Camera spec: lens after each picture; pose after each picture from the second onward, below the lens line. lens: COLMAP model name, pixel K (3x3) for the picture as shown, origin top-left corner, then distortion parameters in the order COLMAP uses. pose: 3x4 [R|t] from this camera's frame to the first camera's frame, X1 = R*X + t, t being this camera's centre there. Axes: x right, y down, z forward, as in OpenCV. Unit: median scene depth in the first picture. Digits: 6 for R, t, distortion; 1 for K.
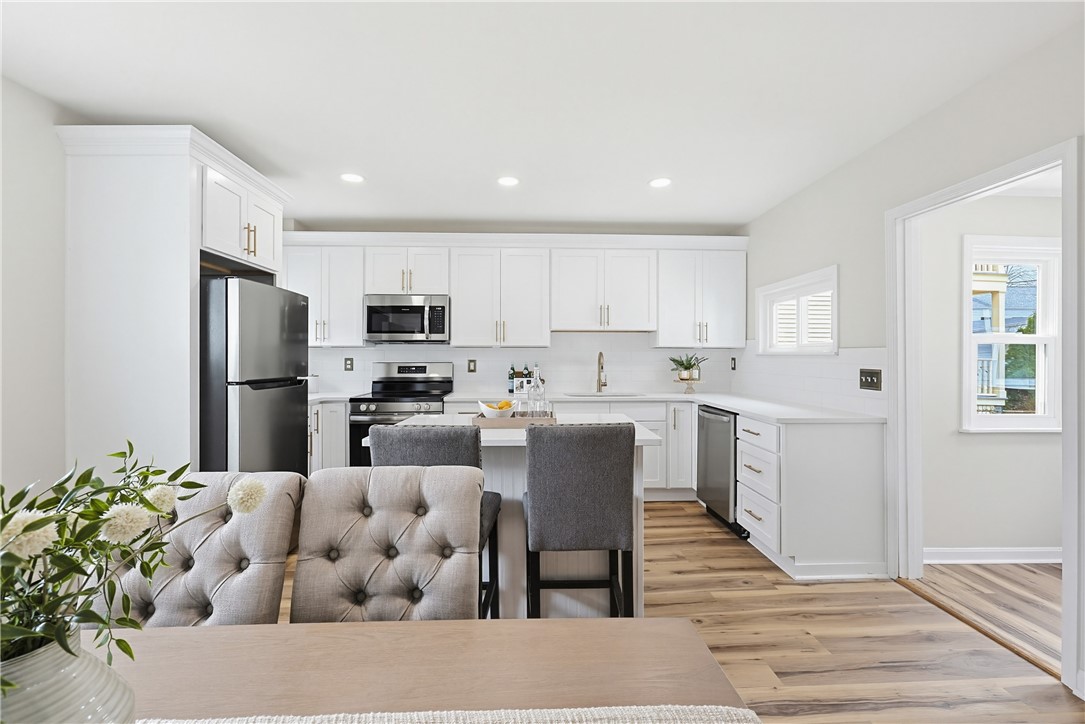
lens RADIAL K [[470.3, 0, 541.1], [0, 470.3, 361.4], [0, 0, 1]] dist [0.000334, -0.000109]
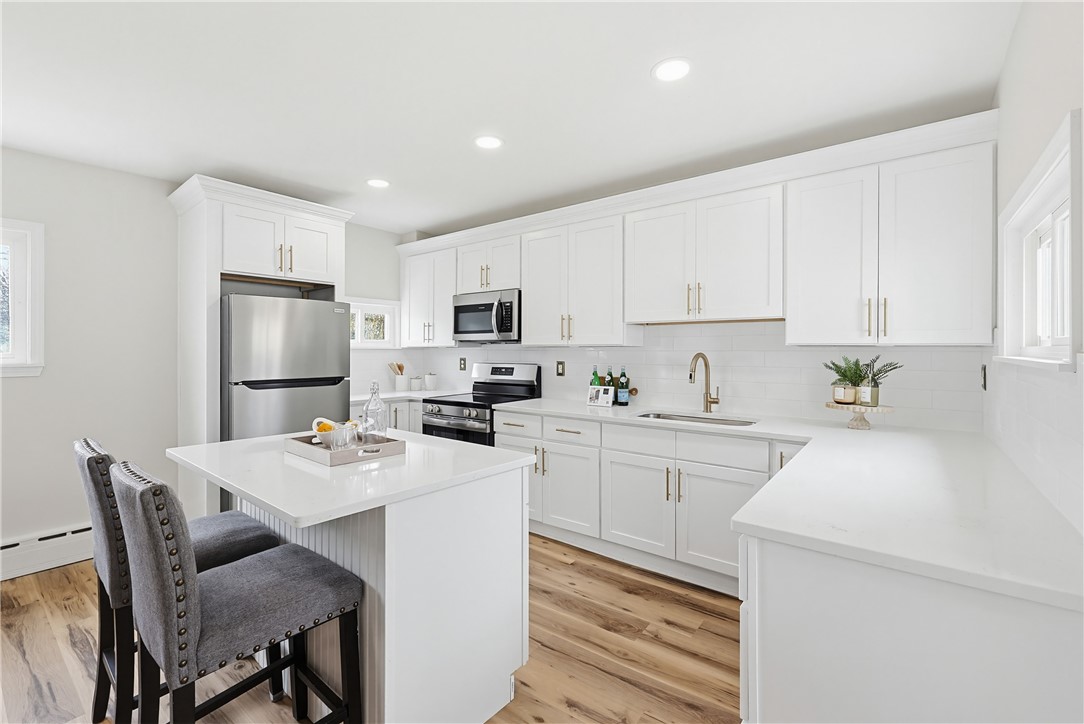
lens RADIAL K [[469.9, 0, 543.0], [0, 469.9, 351.8], [0, 0, 1]] dist [0.000334, -0.000109]
pose [[0.760146, 0.002144, -0.649749, 0.398786], [-0.006283, 0.999972, -0.004051, -0.017760], [0.649722, 0.007161, 0.760138, 0.347360]]
